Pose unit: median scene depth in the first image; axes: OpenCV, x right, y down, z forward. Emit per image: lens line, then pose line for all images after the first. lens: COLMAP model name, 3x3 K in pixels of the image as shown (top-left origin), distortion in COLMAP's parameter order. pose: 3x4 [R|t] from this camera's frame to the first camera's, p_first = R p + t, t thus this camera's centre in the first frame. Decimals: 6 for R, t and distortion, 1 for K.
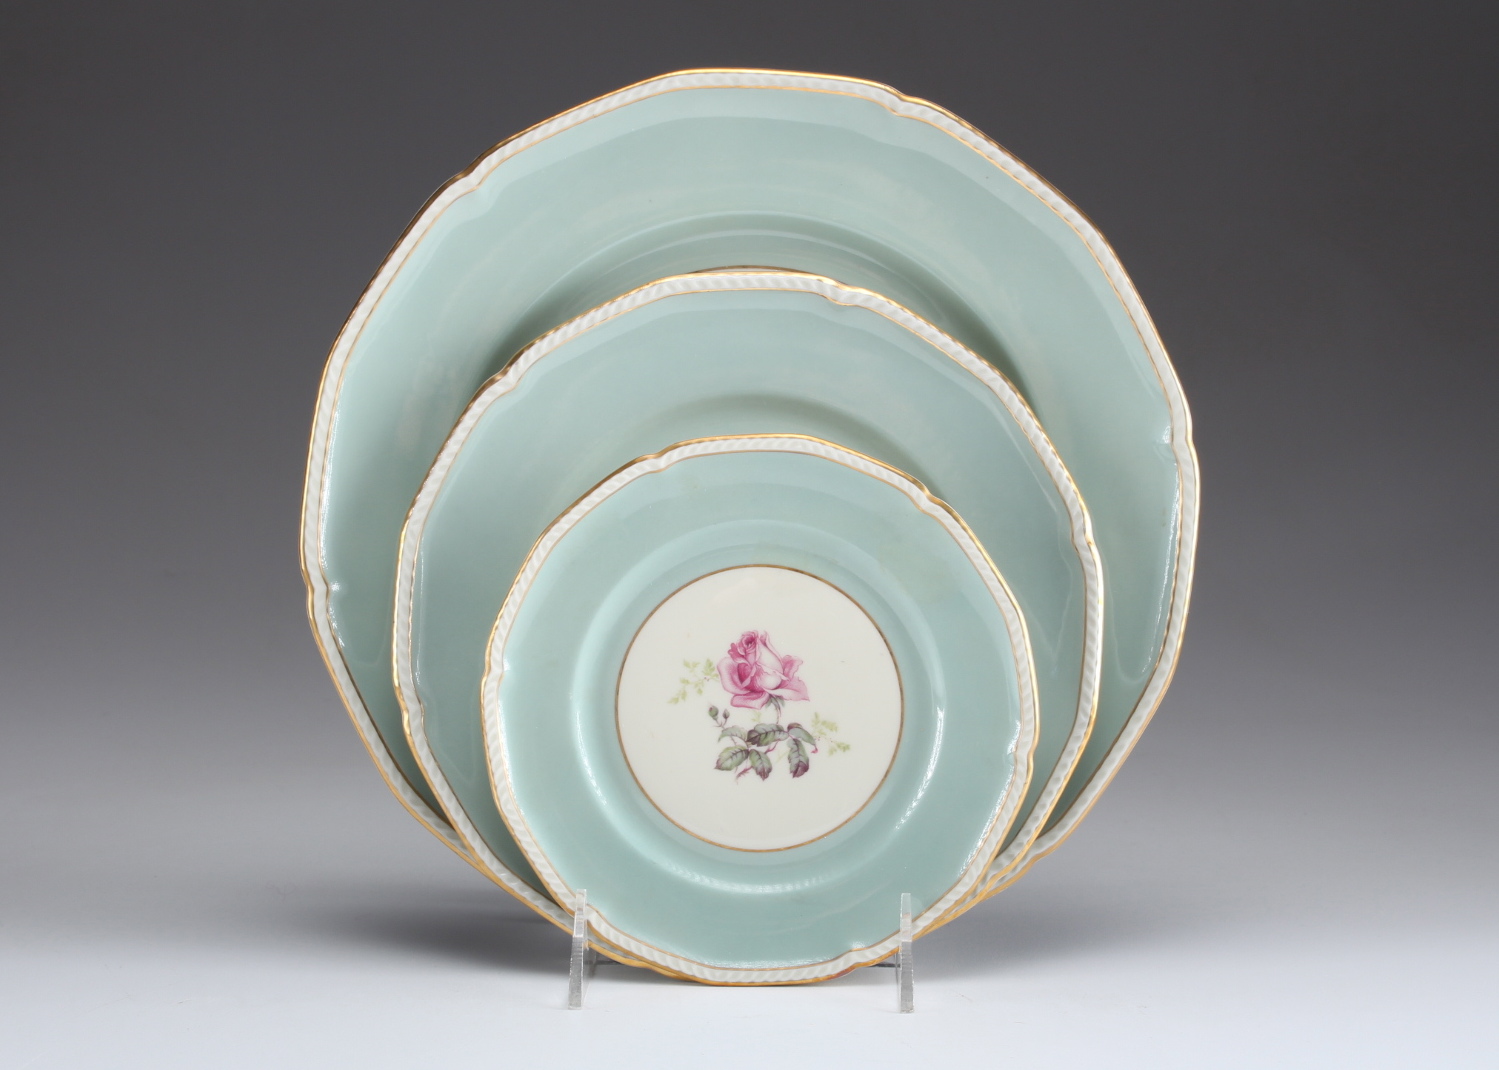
lens RADIAL K [[1674.8, 0, 749.5], [0, 1674.8, 535.0], [0, 0, 1]] dist [-0.007298, -0.005429]
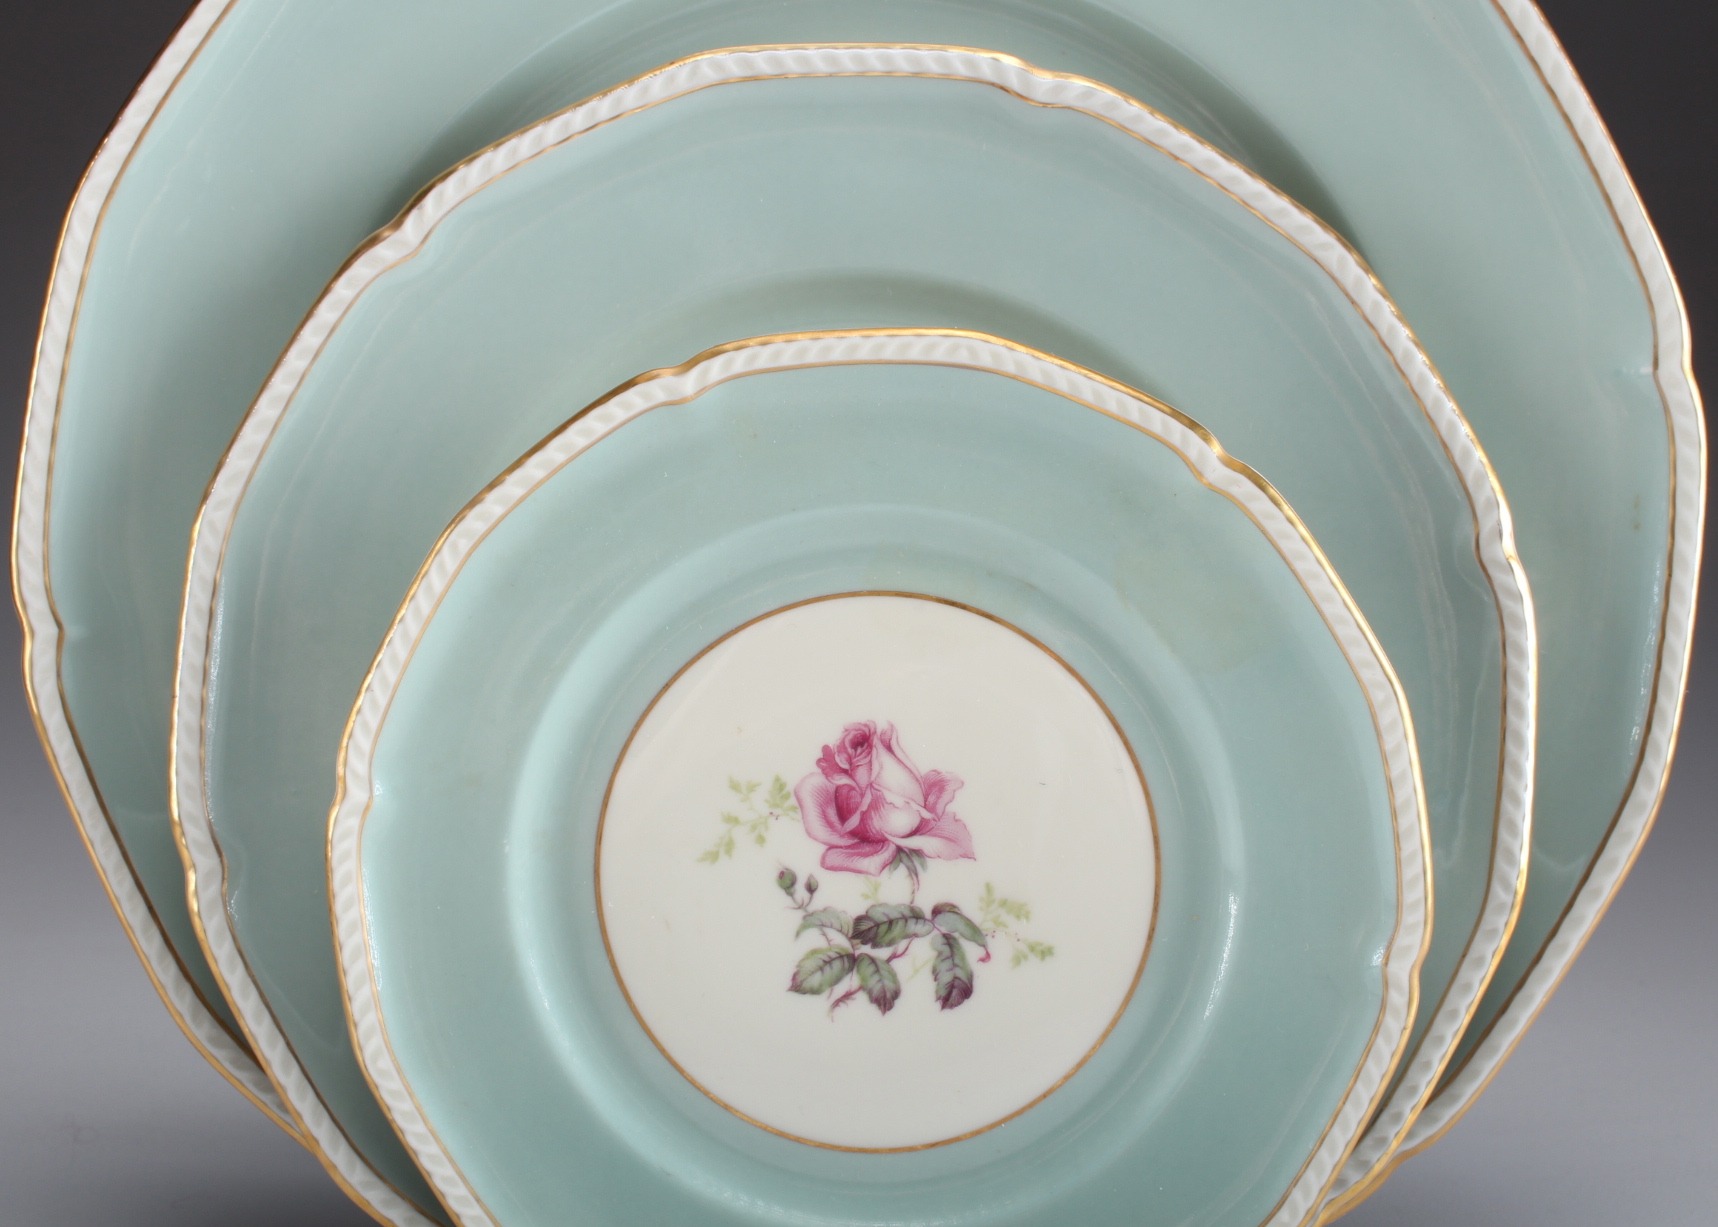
lens RADIAL K [[2383.6, 0, 860.5], [0, 2383.6, 518.7], [0, 0, 1]] dist [-0.108142, 0.015766]
pose [[0.999941, 0.009565, 0.005176, -0.003911], [-0.009437, 0.999662, -0.024226, 0.013123], [-0.005406, 0.024176, 0.999693, 0.274347]]
